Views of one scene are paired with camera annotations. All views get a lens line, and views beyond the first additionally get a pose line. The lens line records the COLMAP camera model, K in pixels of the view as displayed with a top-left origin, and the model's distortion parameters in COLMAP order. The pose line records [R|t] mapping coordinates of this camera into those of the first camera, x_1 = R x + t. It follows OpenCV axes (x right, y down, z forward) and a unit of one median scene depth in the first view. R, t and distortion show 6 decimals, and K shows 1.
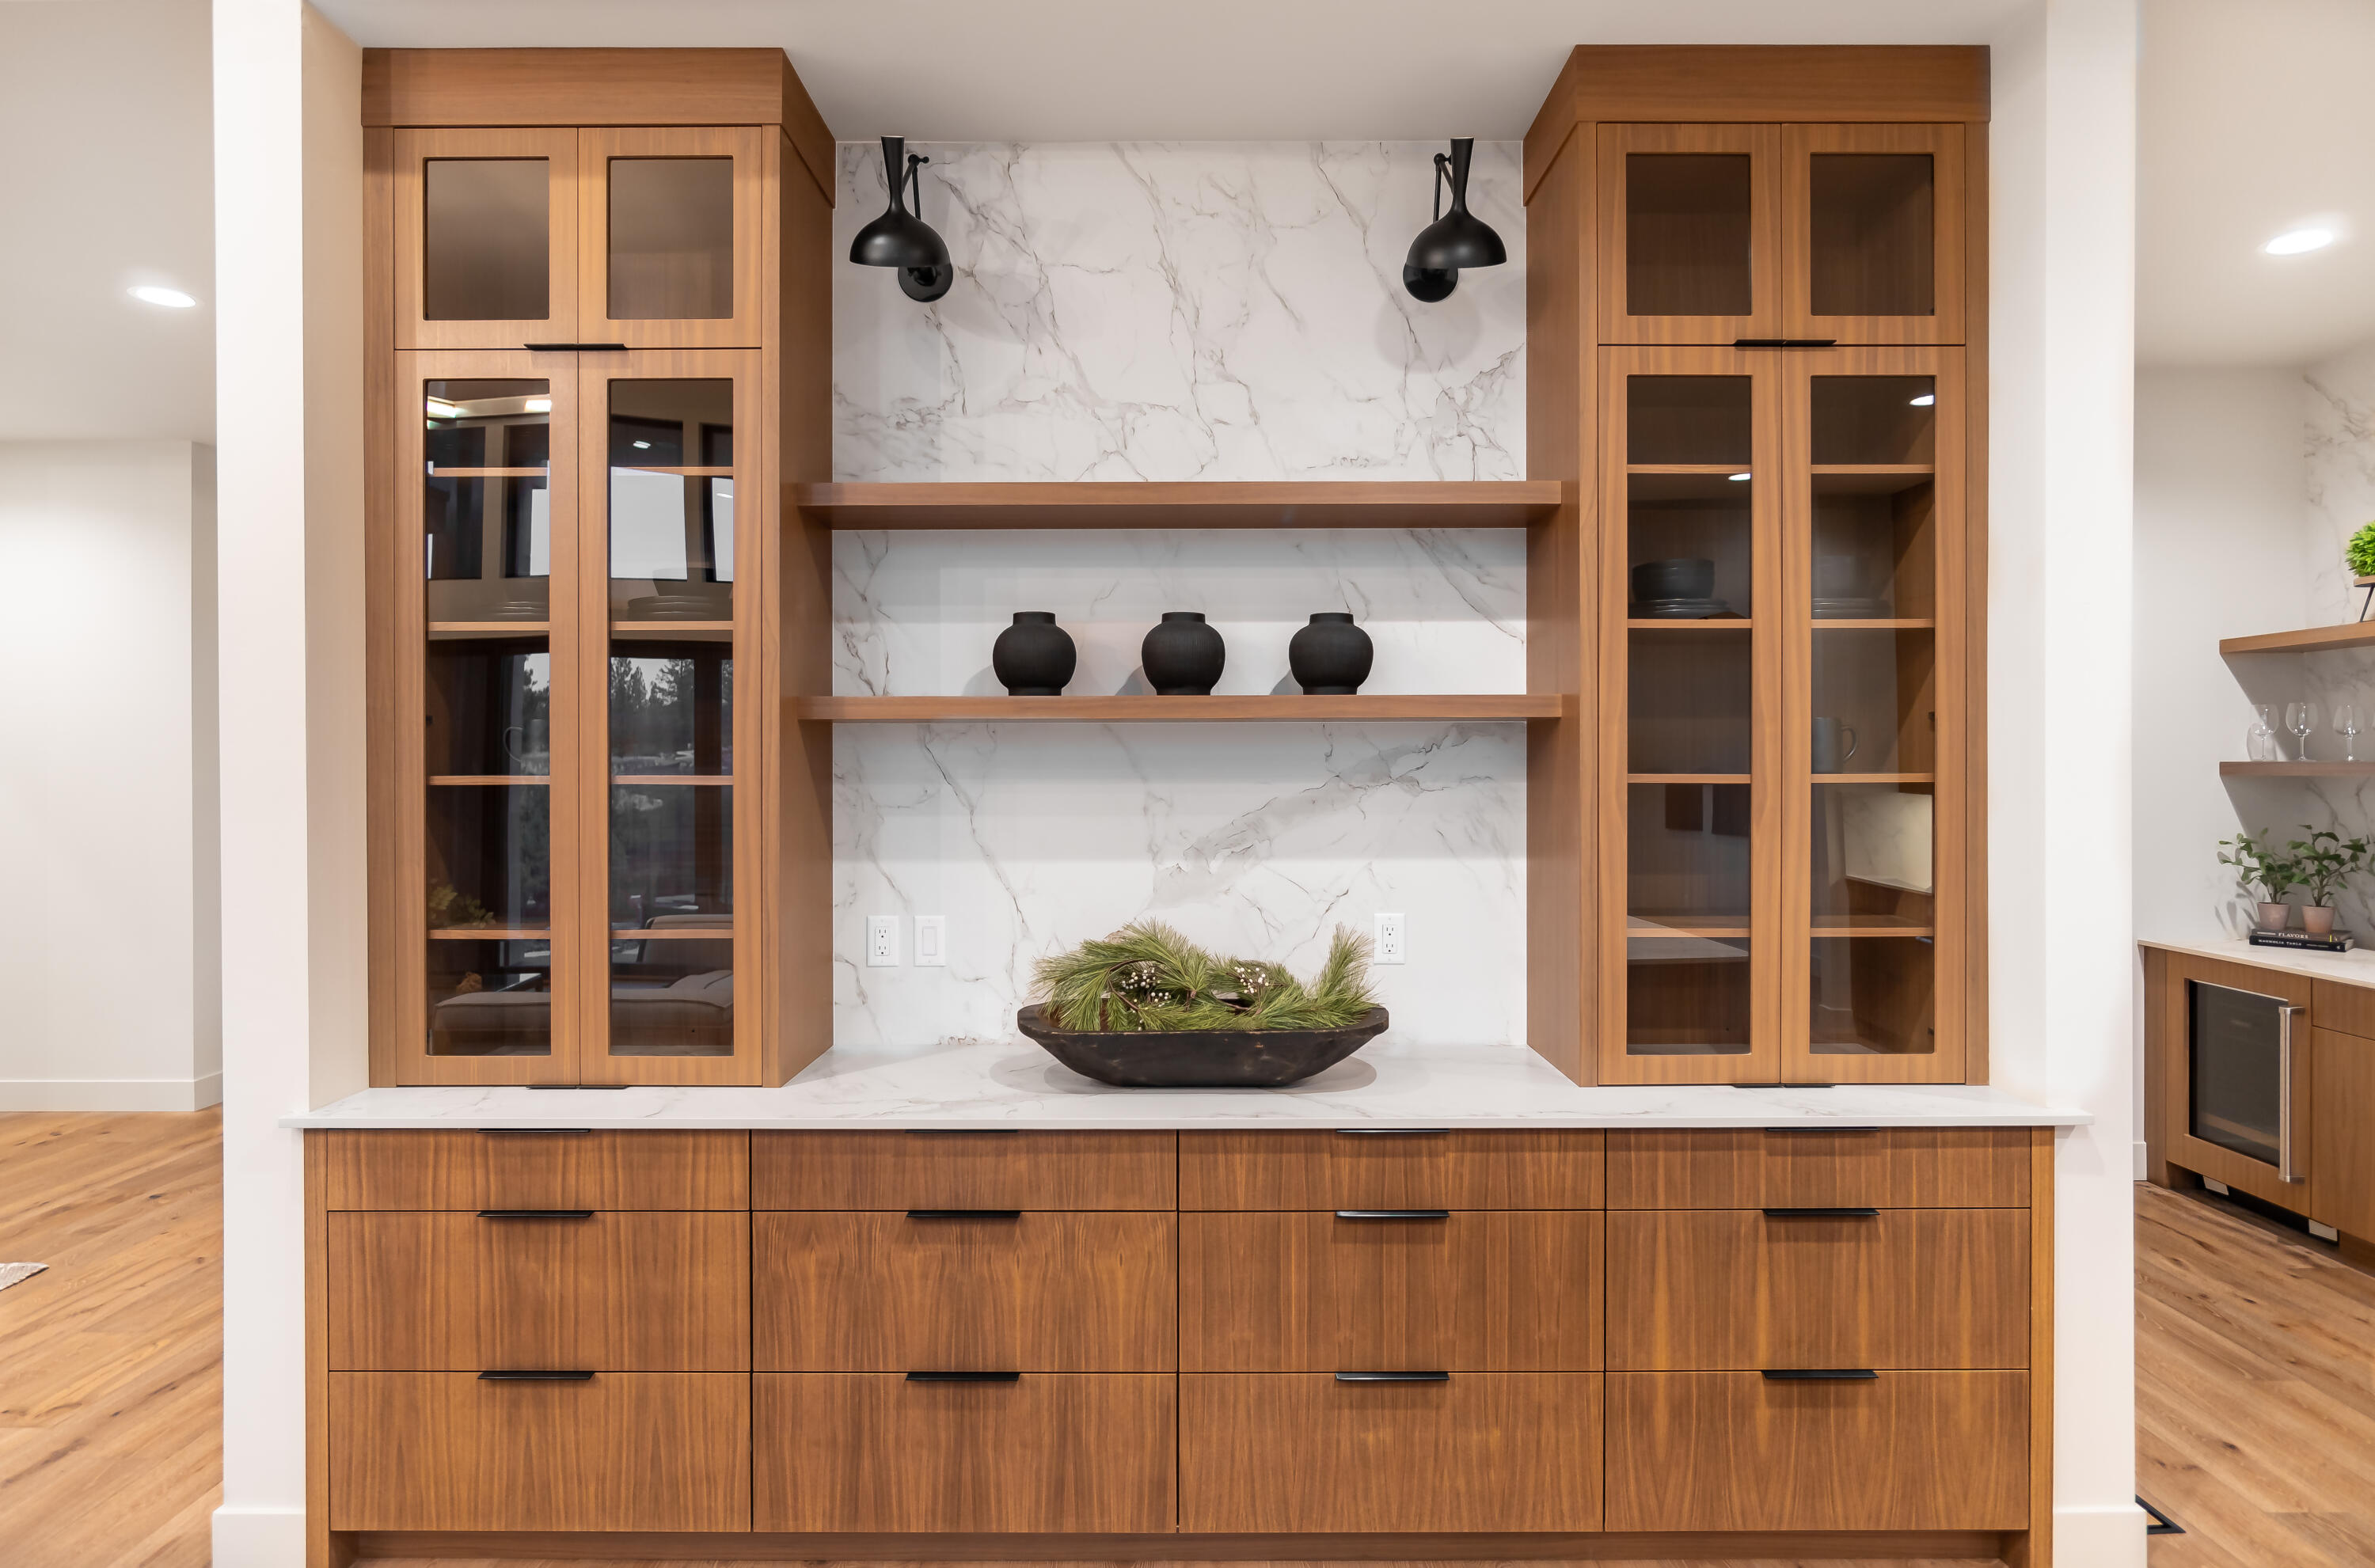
lens RADIAL K [[1295.9, 0, 1184.0], [0, 1295.9, 760.7], [0, 0, 1]] dist [-0.006082, 0.000079]
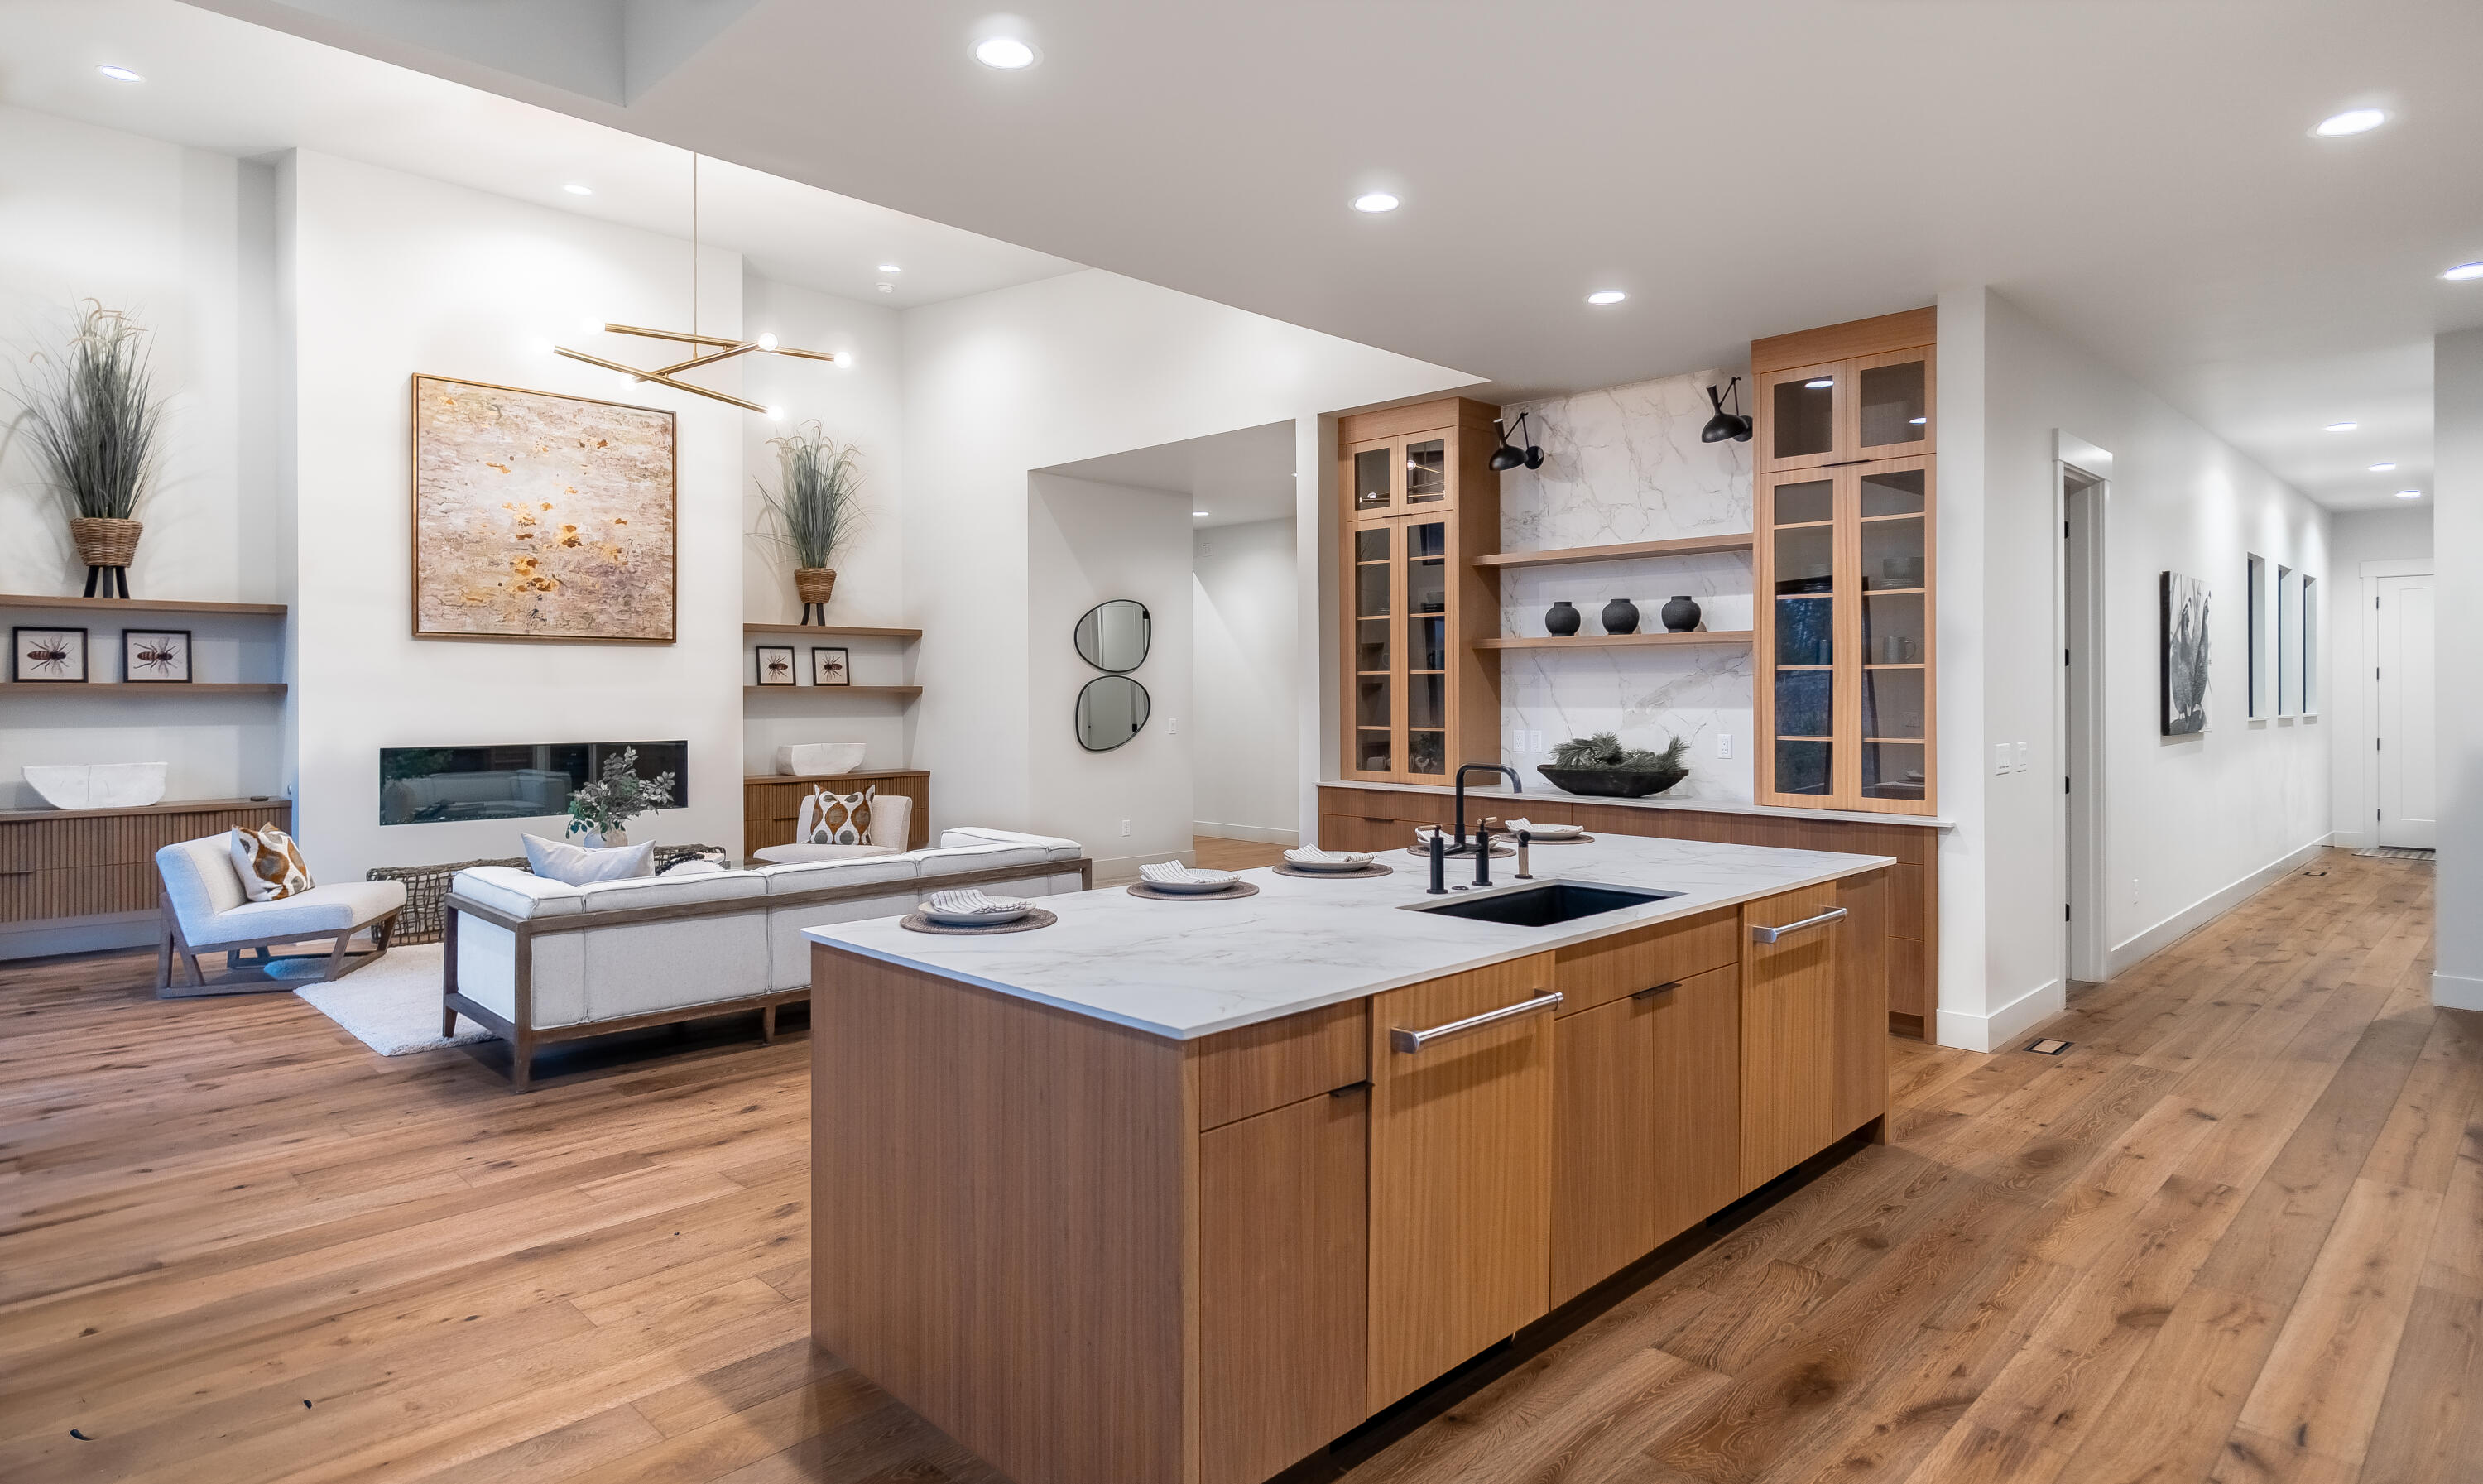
lens RADIAL K [[1372.1, 0, 1230.7], [0, 1372.1, 693.2], [0, 0, 1]] dist [-0.002704, -0.000006]
pose [[0.708074, 0.001350, -0.706137, 1.226923], [-0.000354, 0.999999, 0.001557, 0.050289], [0.706138, -0.000853, 0.708073, -1.207950]]
